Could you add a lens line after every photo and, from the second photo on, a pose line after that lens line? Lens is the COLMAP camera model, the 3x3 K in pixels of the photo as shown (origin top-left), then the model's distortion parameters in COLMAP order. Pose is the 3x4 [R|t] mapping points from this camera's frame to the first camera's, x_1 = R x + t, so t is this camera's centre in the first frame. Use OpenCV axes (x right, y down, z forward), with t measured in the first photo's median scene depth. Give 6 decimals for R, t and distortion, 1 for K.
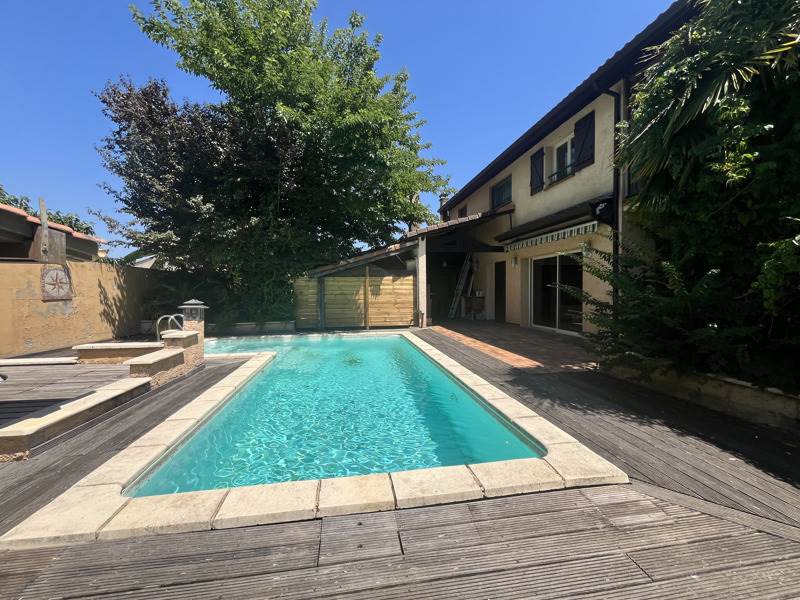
lens RADIAL K [[324.7, 0, 399.0], [0, 324.7, 299.7], [0, 0, 1]] dist [-0.002053, 0.000070]
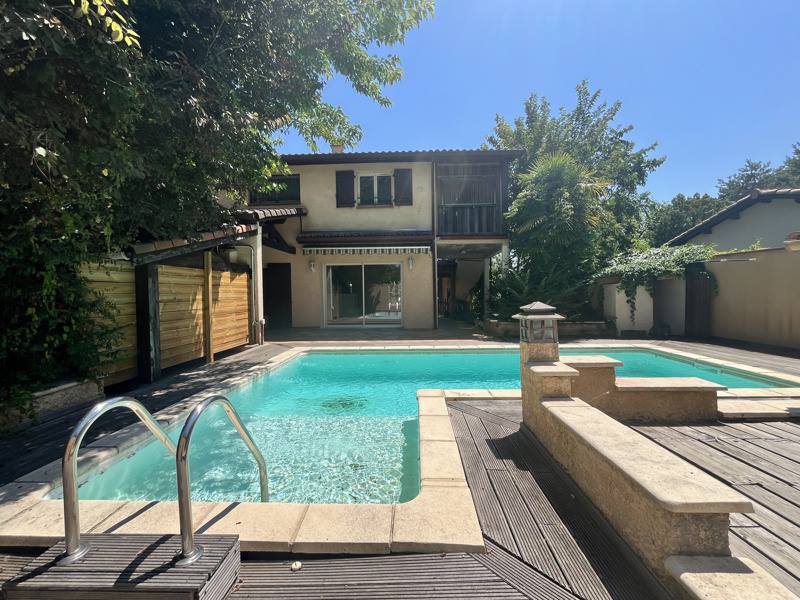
lens RADIAL K [[324.7, 0, 402.5], [0, 324.7, 300.5], [0, 0, 1]] dist [-0.002053, 0.000070]
pose [[0.187436, -0.022577, 0.982017, -0.752801], [0.043502, 0.998946, 0.014664, -0.013037], [-0.981313, 0.039971, 0.188220, 0.693007]]
